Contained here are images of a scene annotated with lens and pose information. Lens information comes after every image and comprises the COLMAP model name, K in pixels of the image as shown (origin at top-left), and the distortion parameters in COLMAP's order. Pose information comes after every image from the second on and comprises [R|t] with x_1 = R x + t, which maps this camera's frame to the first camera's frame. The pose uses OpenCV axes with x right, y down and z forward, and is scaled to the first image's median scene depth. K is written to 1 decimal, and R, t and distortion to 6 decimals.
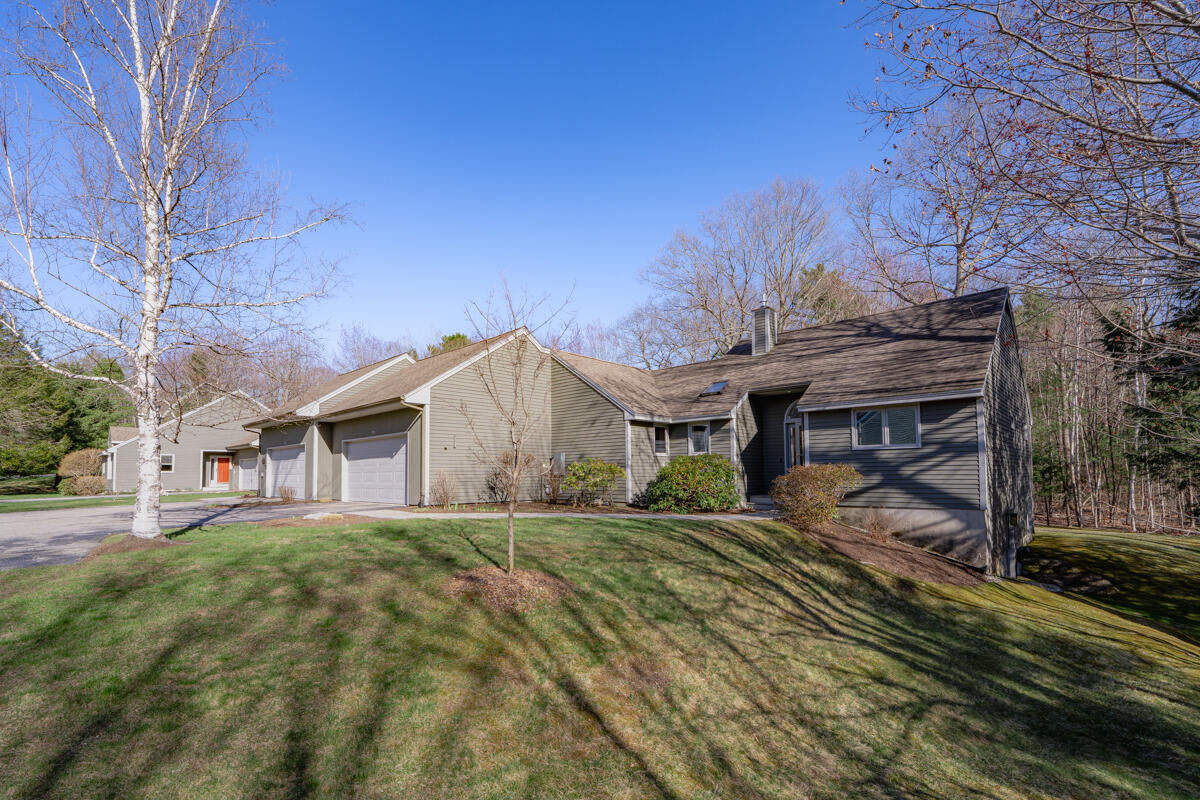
lens RADIAL K [[506.5, 0, 597.4], [0, 506.5, 449.1], [0, 0, 1]] dist [-0.014042, -0.000111]
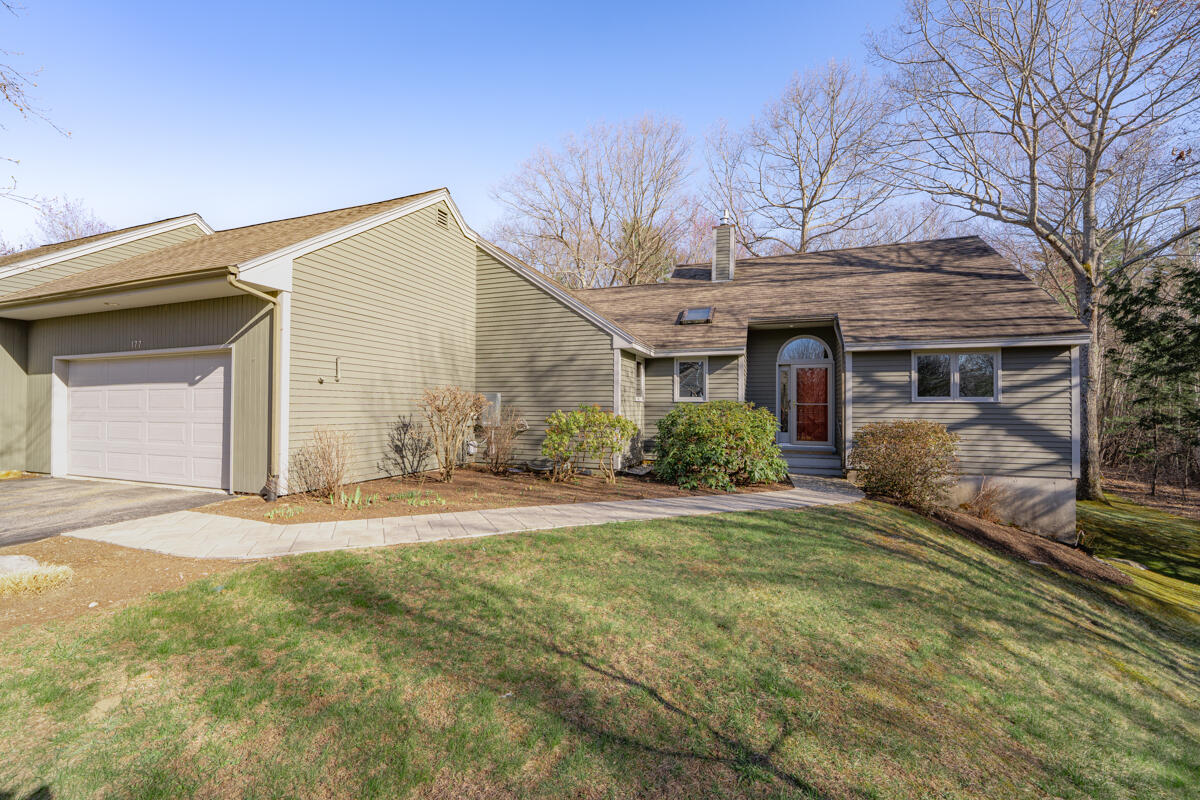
lens RADIAL K [[486.5, 0, 597.2], [0, 486.5, 399.5], [0, 0, 1]] dist [-0.011220, -0.000296]
pose [[0.924320, 0.021458, 0.381015, -0.206698], [-0.033291, 0.999146, 0.024491, -0.003862], [-0.380164, -0.035322, 0.924244, 0.390534]]
